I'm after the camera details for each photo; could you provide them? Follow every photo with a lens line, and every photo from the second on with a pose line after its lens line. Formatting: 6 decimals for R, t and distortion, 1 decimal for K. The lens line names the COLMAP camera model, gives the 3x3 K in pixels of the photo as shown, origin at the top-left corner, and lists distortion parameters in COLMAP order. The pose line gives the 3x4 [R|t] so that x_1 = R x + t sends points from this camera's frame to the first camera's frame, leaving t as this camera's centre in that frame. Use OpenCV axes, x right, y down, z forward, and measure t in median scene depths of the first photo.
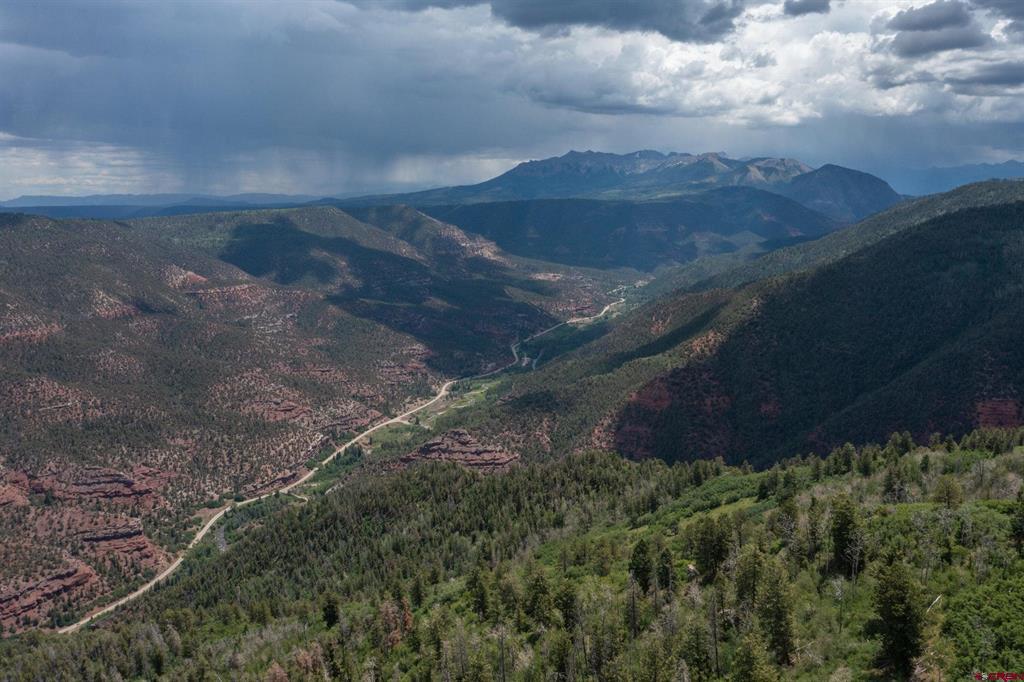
lens RADIAL K [[803.2, 0, 513.2], [0, 803.2, 343.2], [0, 0, 1]] dist [-0.013204, -0.000827]
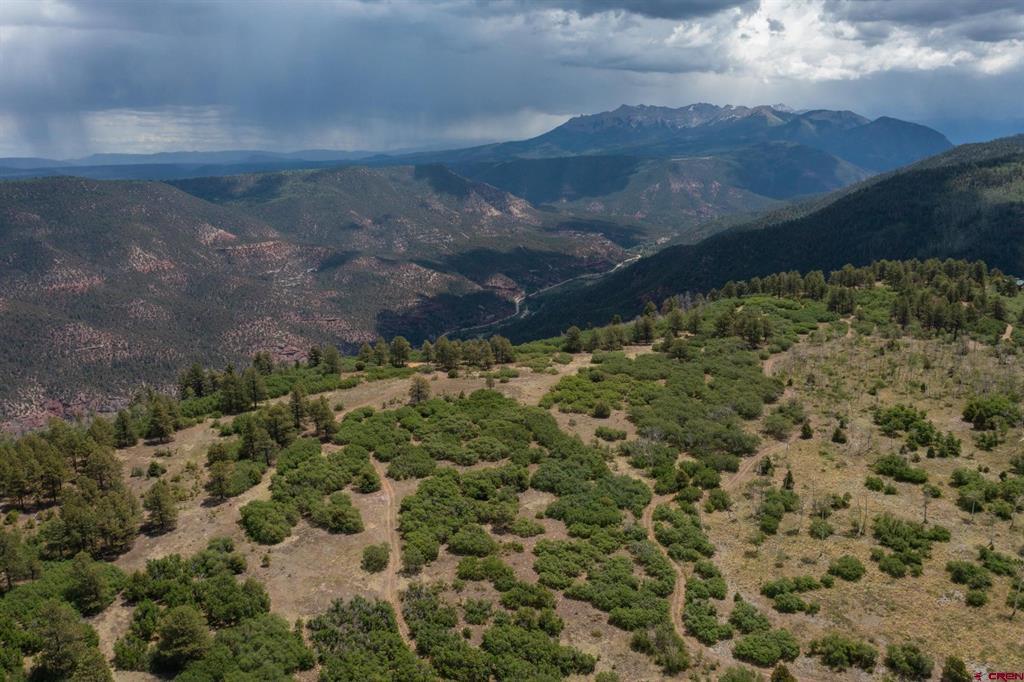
lens RADIAL K [[803.2, 0, 513.0], [0, 803.2, 342.5], [0, 0, 1]] dist [-0.013204, -0.000827]
pose [[0.997226, 0.010069, -0.073748, 0.078845], [-0.006091, 0.998524, 0.053966, 0.003085], [0.074183, -0.053367, 0.995816, -0.070071]]
